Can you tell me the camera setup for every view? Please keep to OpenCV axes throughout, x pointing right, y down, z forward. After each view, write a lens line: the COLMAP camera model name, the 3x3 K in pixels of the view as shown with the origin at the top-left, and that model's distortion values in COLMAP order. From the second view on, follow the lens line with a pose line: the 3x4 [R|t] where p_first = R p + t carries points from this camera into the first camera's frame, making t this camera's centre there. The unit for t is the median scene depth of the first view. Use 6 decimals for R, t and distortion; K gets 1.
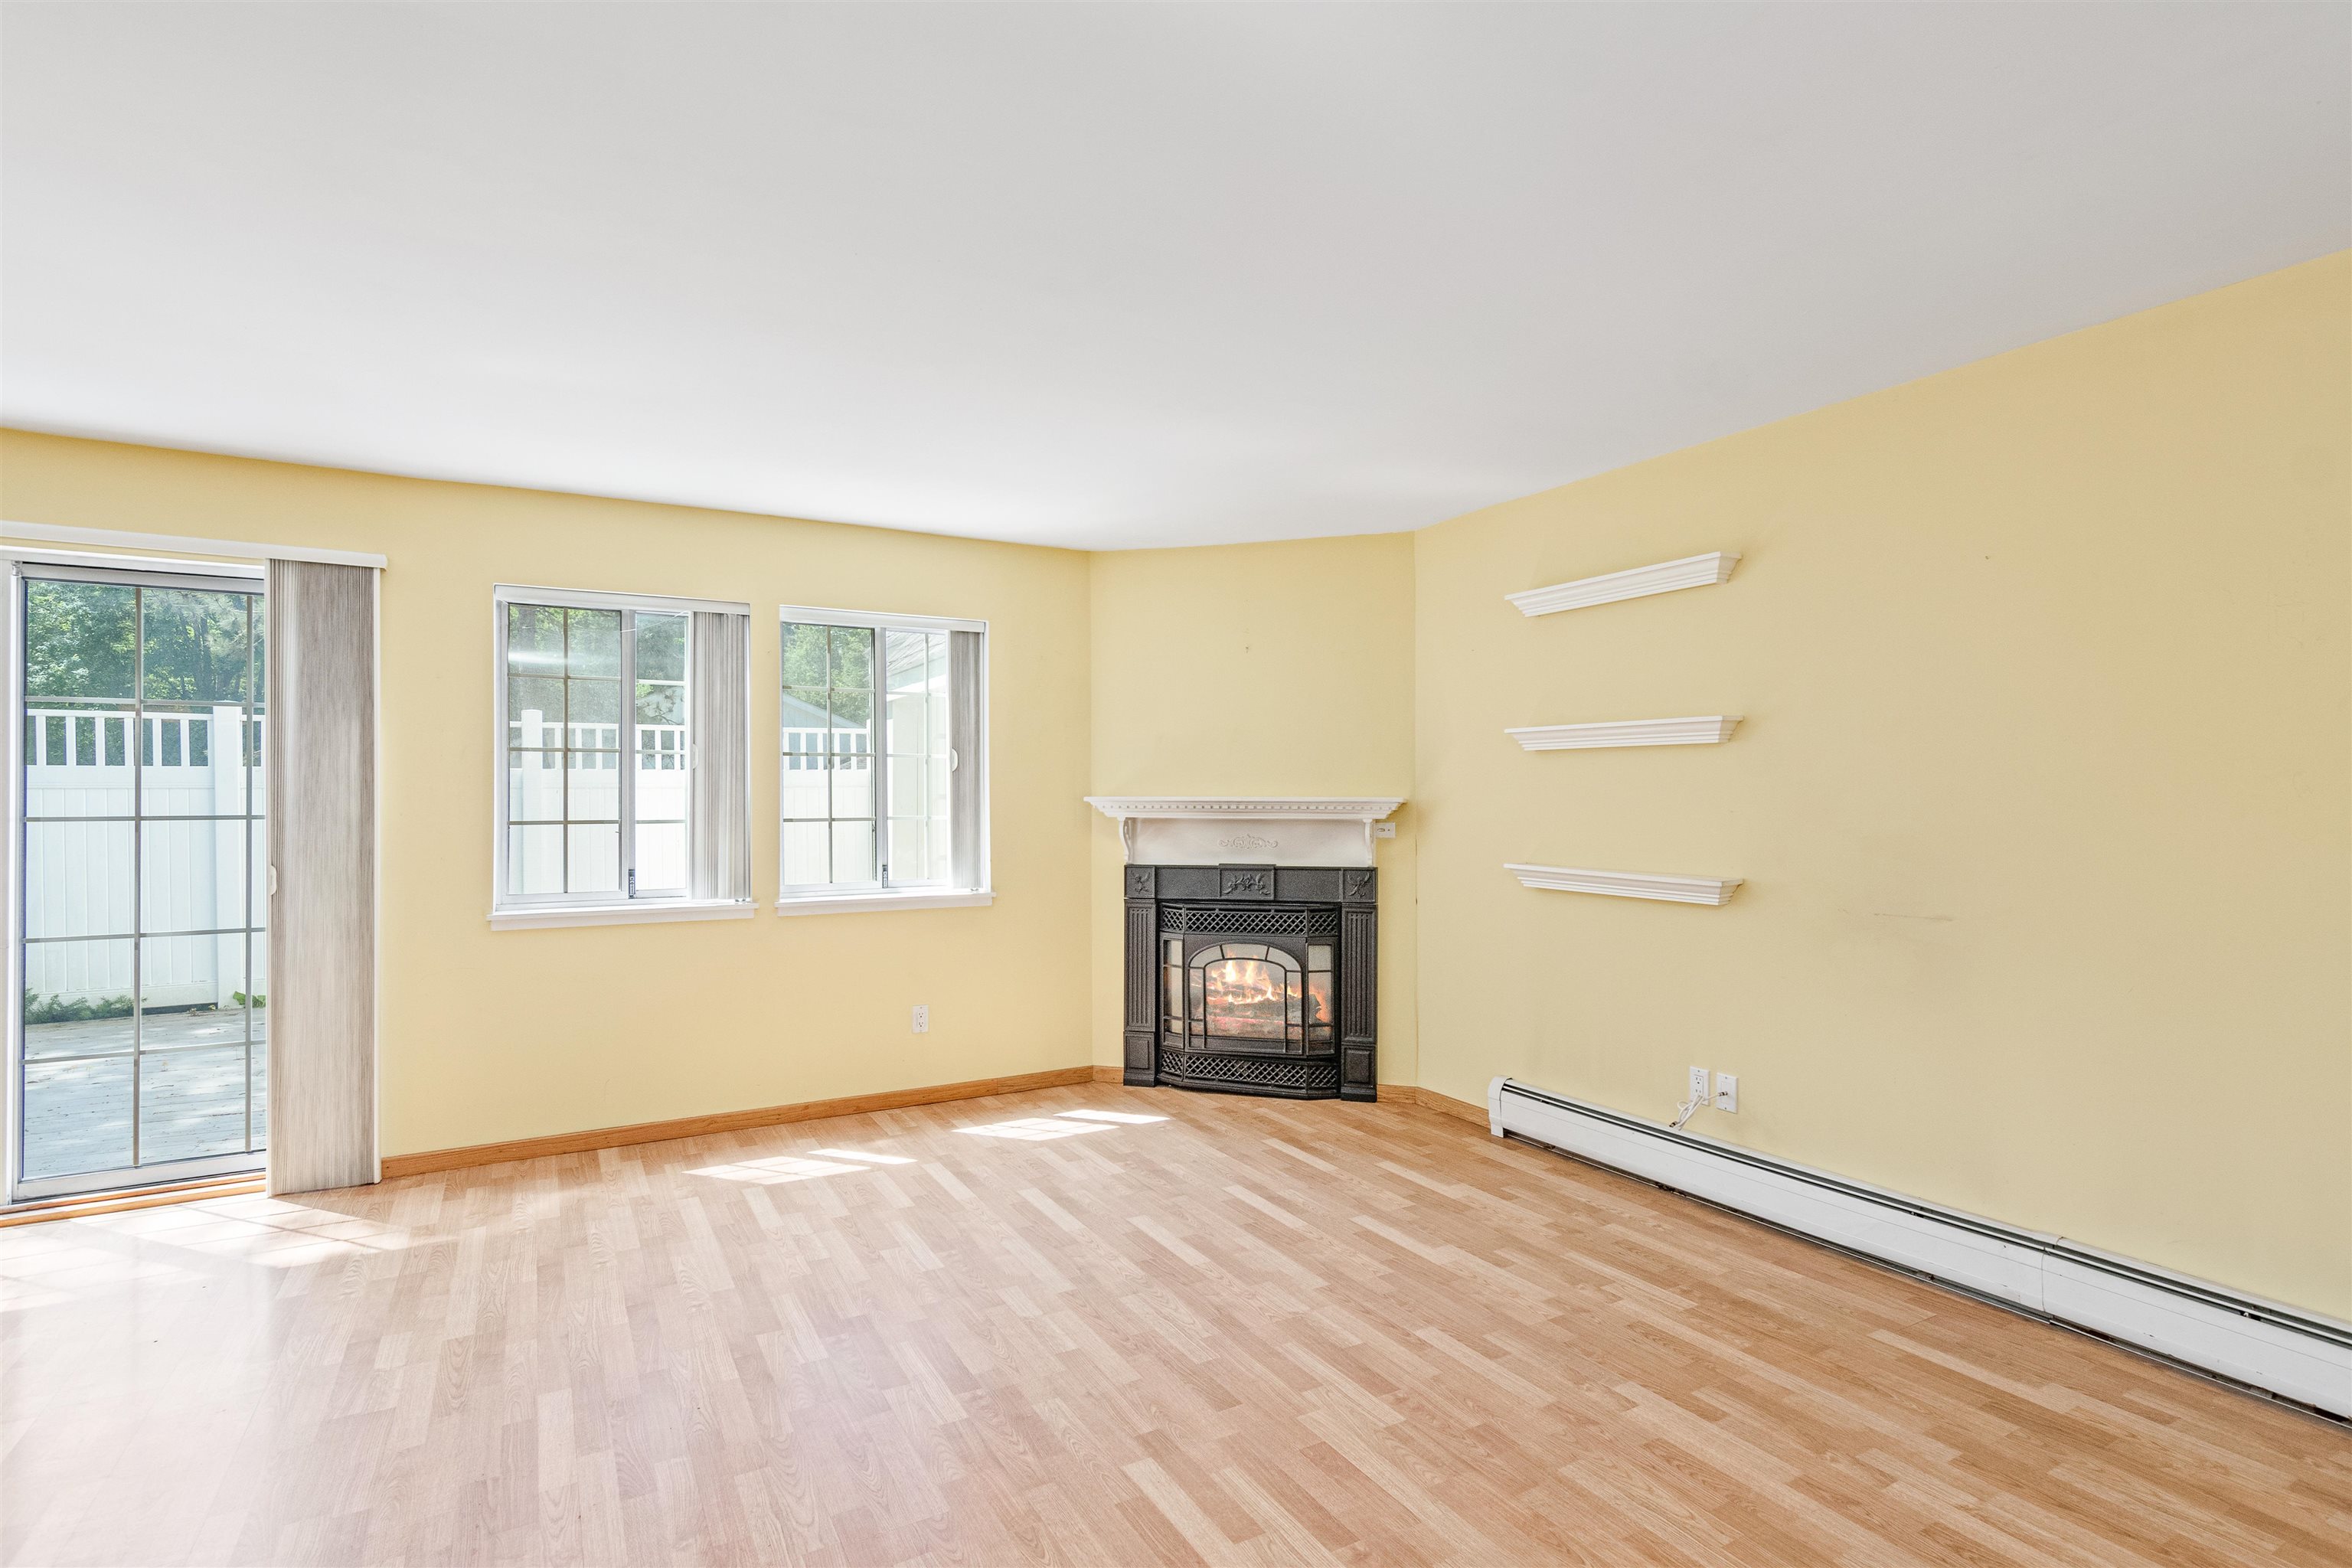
lens RADIAL K [[1142.7, 0, 1172.9], [0, 1142.7, 788.2], [0, 0, 1]] dist [-0.000330, 0.002148]
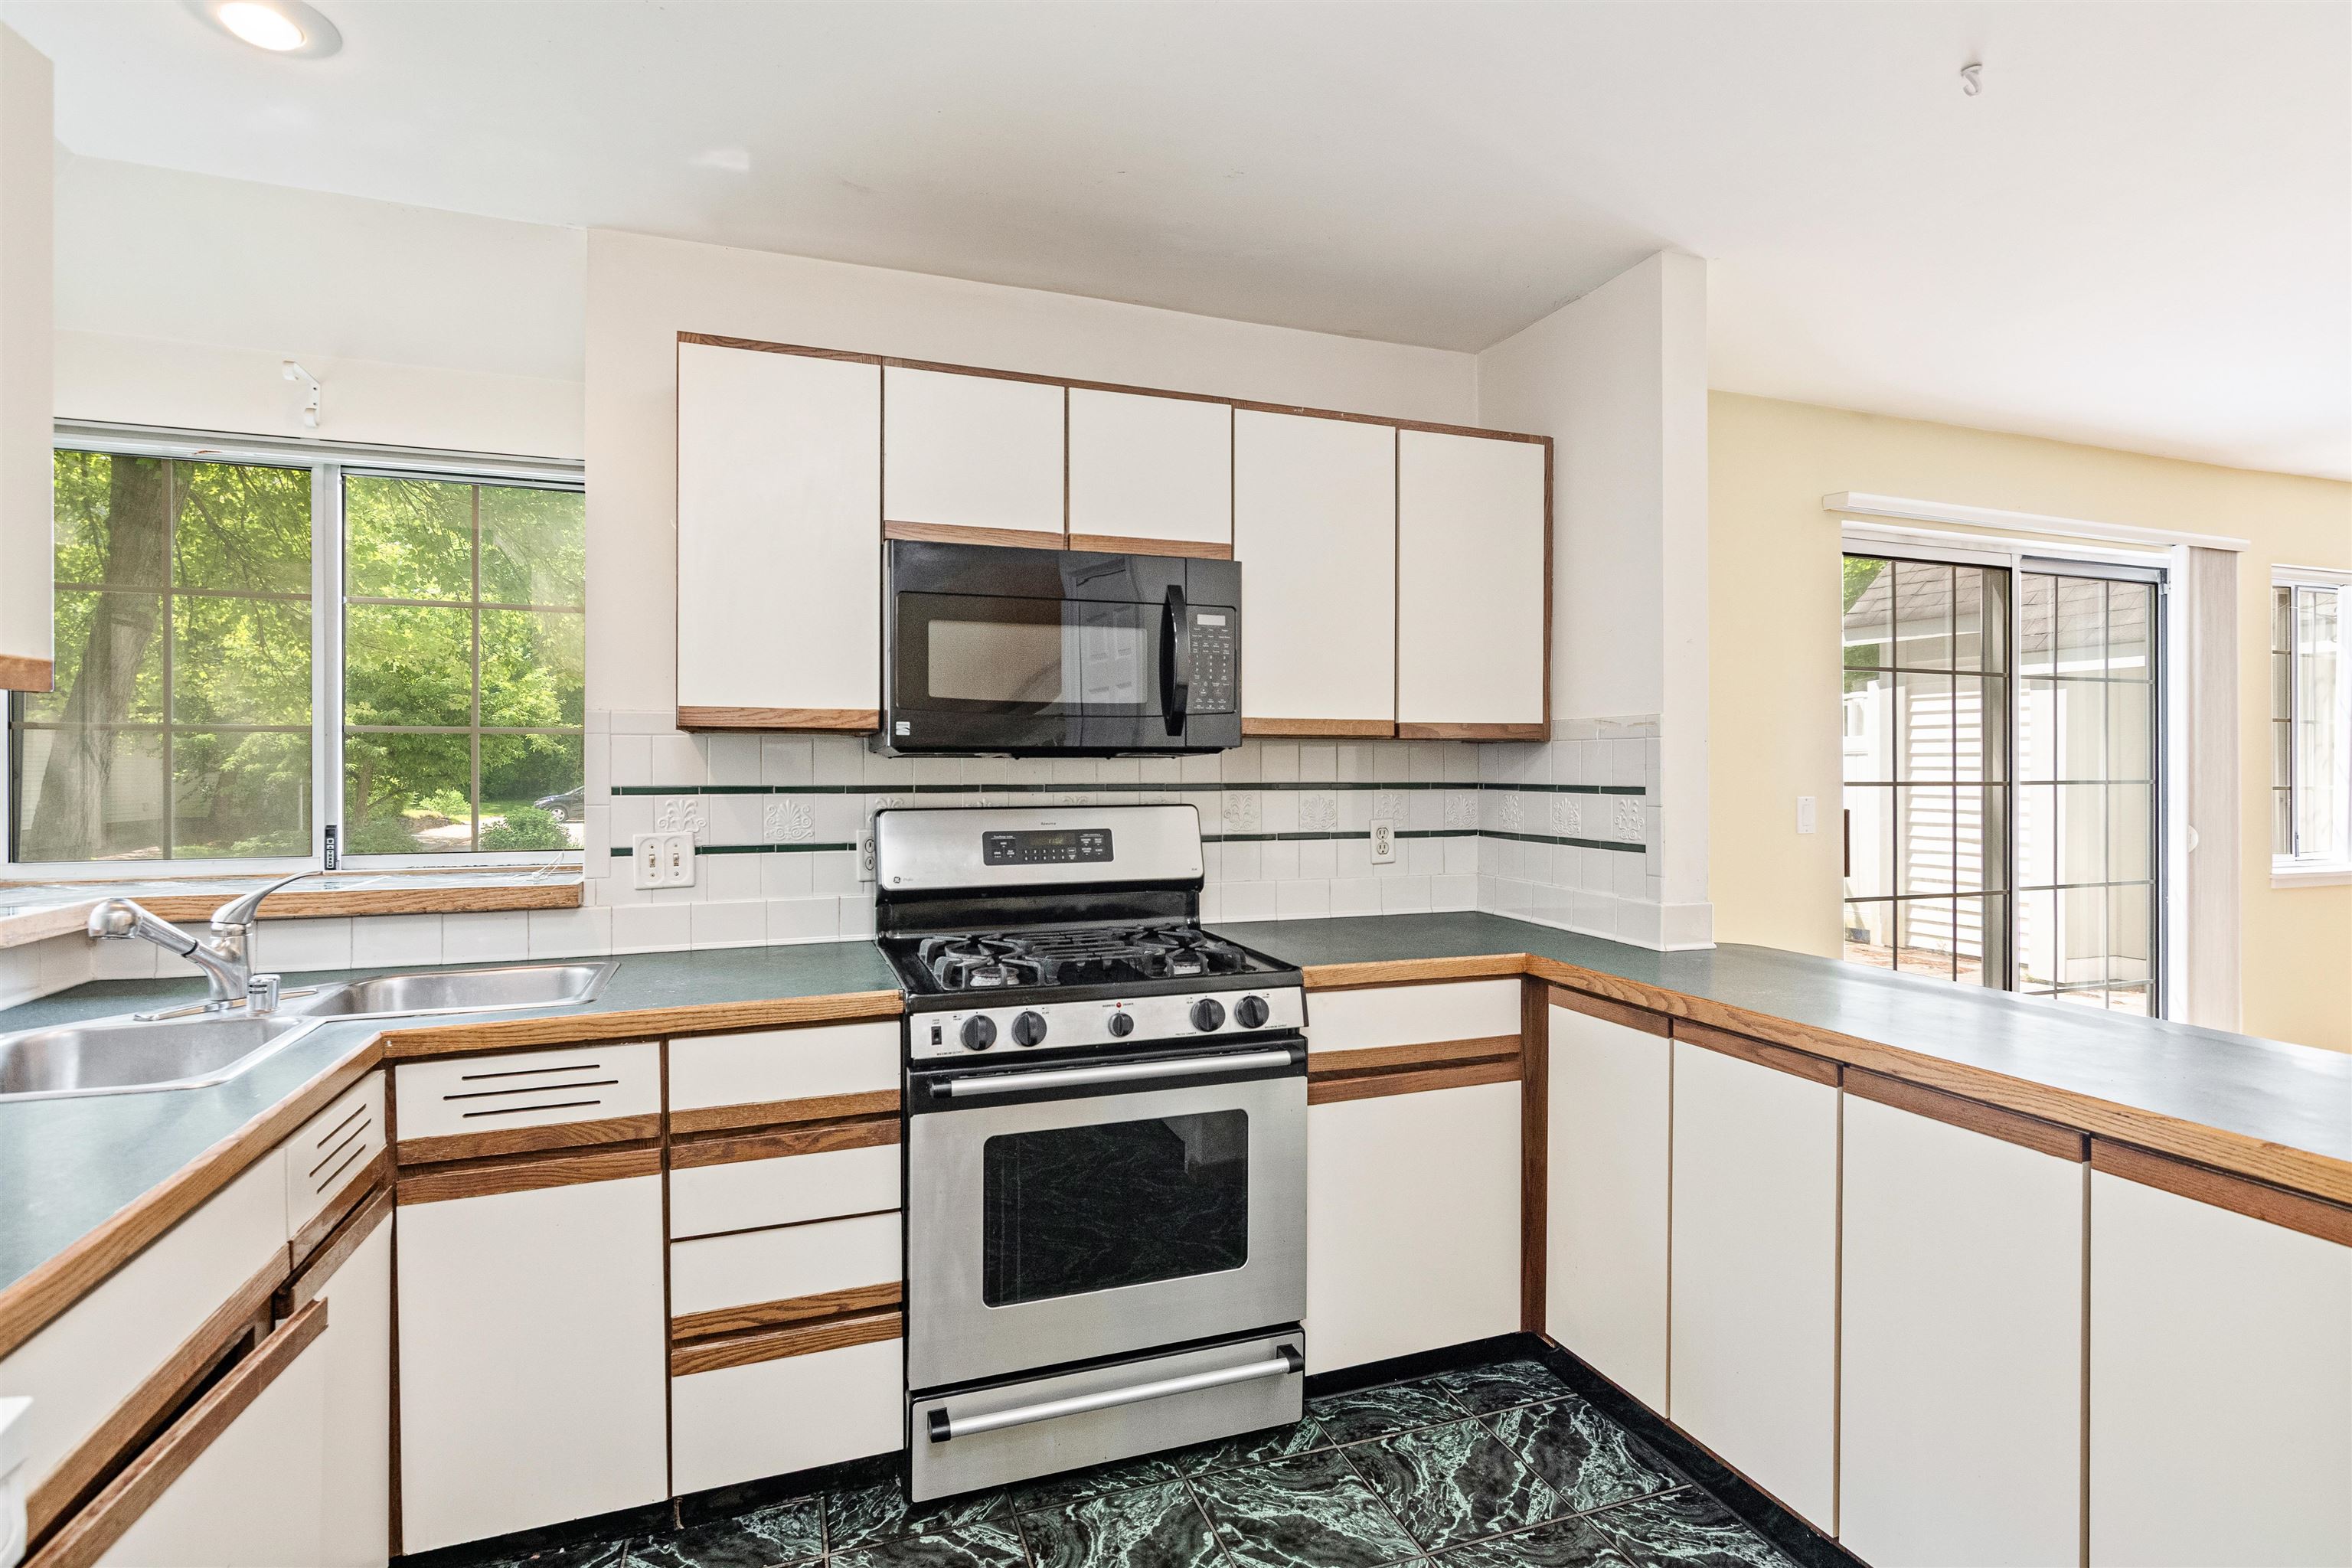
lens RADIAL K [[1141.4, 0, 1171.0], [0, 1141.4, 768.6], [0, 0, 1]] dist [0.001356, 0.000488]
pose [[0.987299, 0.001974, -0.158860, -1.390661], [-0.000876, 0.999975, 0.006979, 0.005129], [0.158870, -0.006751, 0.987276, -0.210520]]
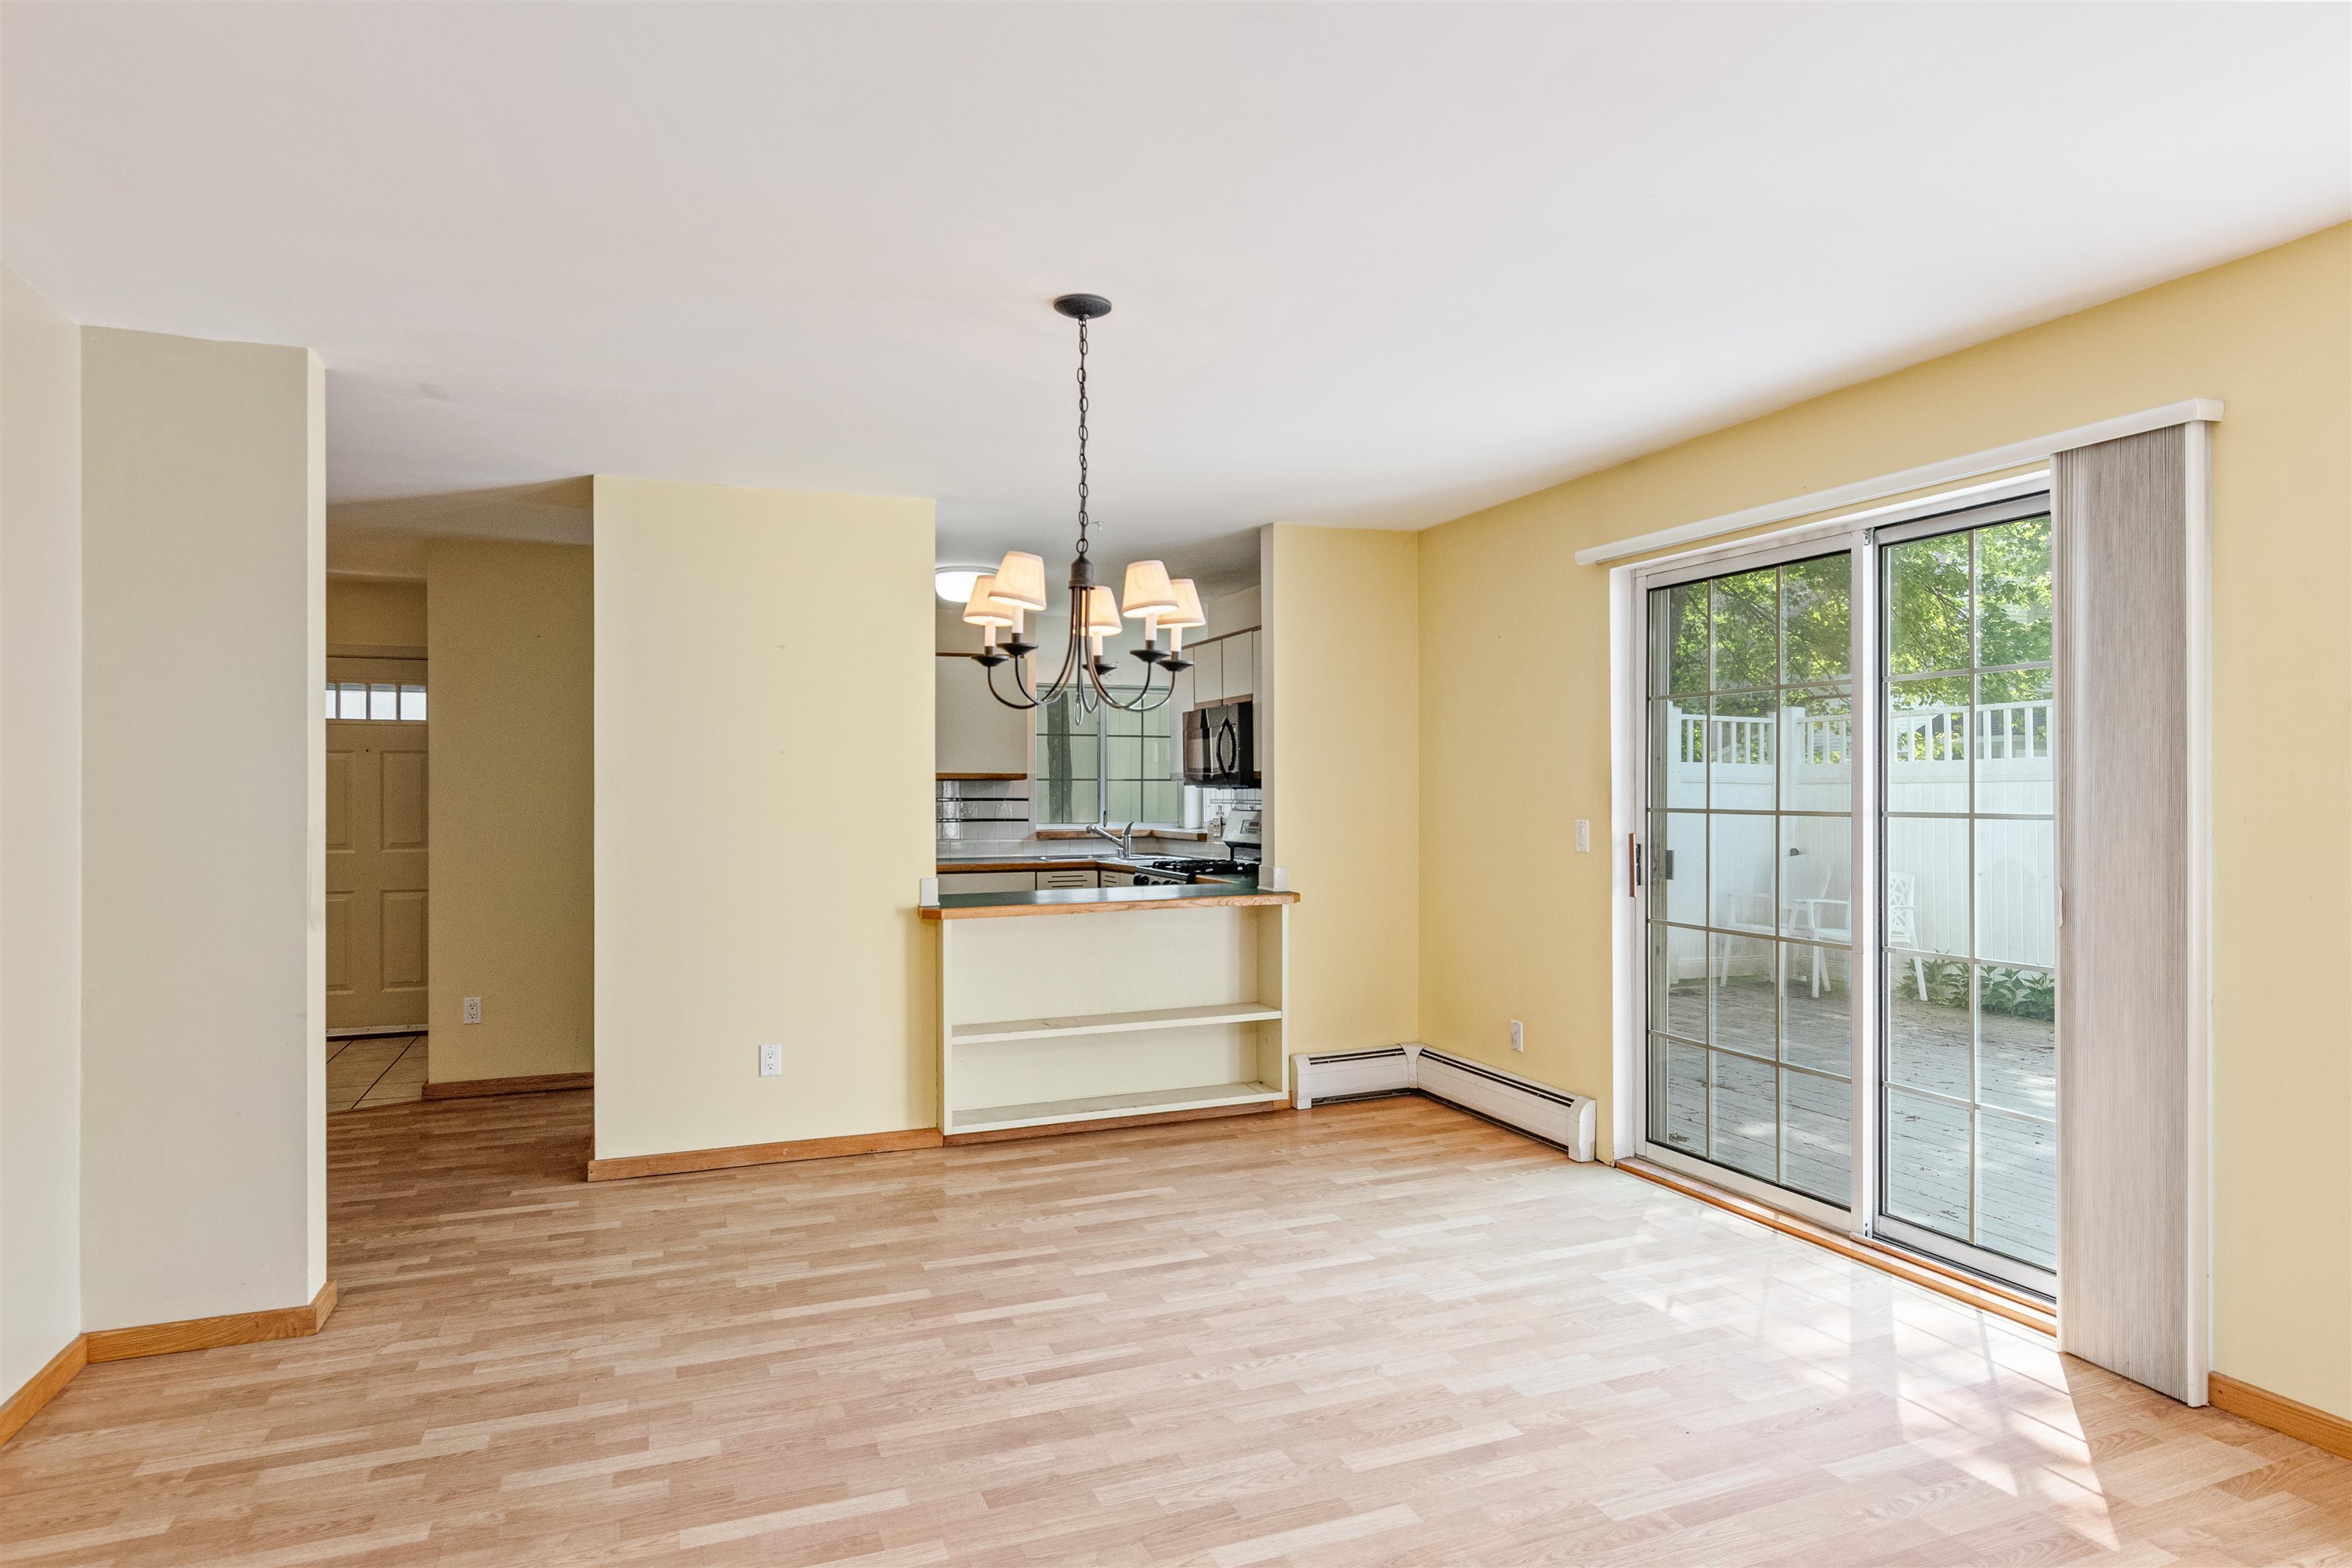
lens RADIAL K [[1324.4, 0, 1171.5], [0, 1324.4, 791.2], [0, 0, 1]] dist [0.000444, 0.000047]
pose [[-0.134354, 0.003114, -0.990929, 0.087100], [0.009301, 0.999955, 0.001882, 0.001747], [0.990890, -0.008963, -0.134377, 0.496789]]
